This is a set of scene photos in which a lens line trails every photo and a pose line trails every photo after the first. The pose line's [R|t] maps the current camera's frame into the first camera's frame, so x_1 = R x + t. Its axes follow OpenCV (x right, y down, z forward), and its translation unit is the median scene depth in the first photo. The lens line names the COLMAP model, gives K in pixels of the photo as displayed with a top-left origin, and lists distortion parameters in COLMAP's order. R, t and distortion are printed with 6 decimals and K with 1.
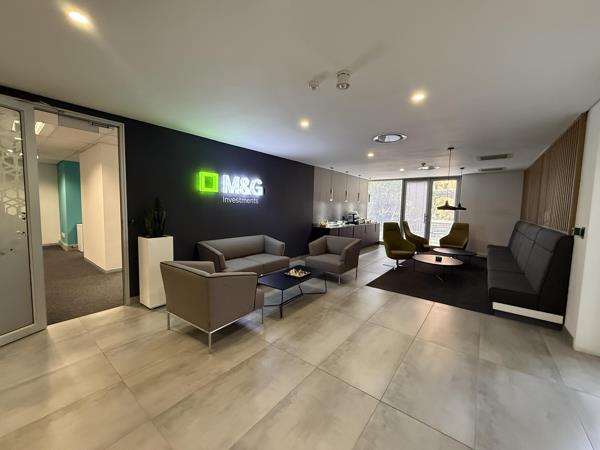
lens RADIAL K [[236.8, 0, 299.6], [0, 236.8, 224.5], [0, 0, 1]] dist [-0.001152, 0.000046]
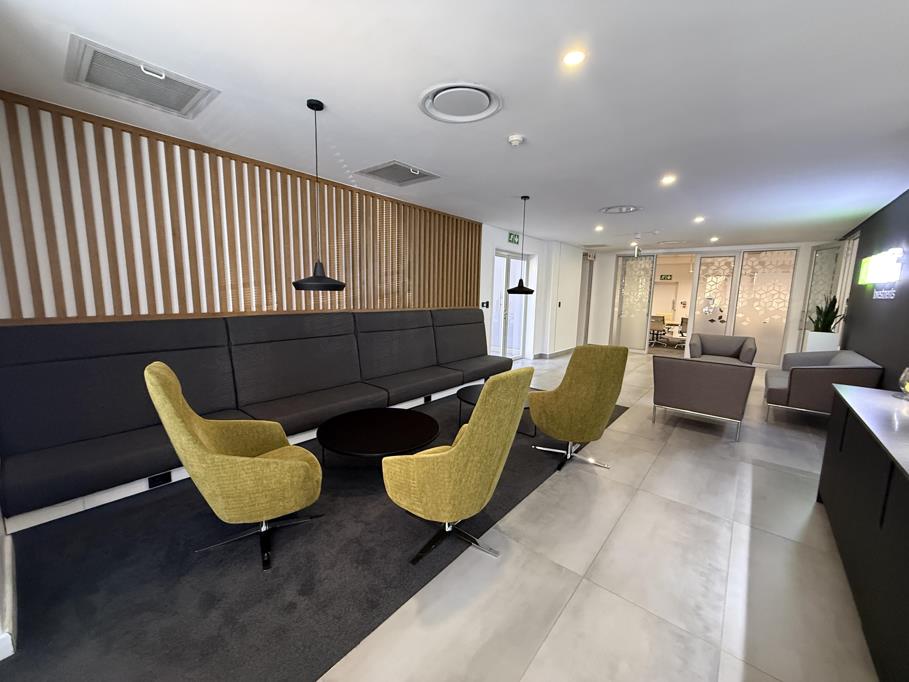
lens RADIAL K [[358.8, 0, 453.6], [0, 358.8, 342.6], [0, 0, 1]] dist [-0.001152, 0.000046]
pose [[-0.998518, -0.045783, 0.029426, 0.474930], [-0.038220, 0.974809, 0.219740, -0.087504], [-0.038745, 0.218290, -0.975115, 1.245025]]
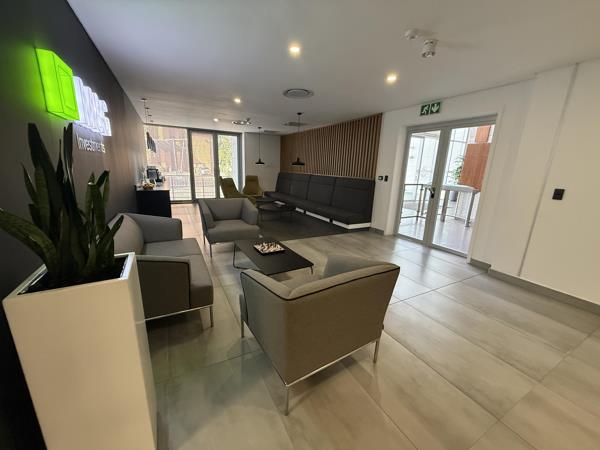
lens RADIAL K [[236.8, 0, 299.3], [0, 236.8, 222.5], [0, 0, 1]] dist [-0.001152, 0.000046]
pose [[0.392515, -0.216027, 0.894016, -0.344932], [0.045355, 0.975389, 0.215777, -0.022715], [-0.918626, -0.044148, 0.392653, 0.307237]]
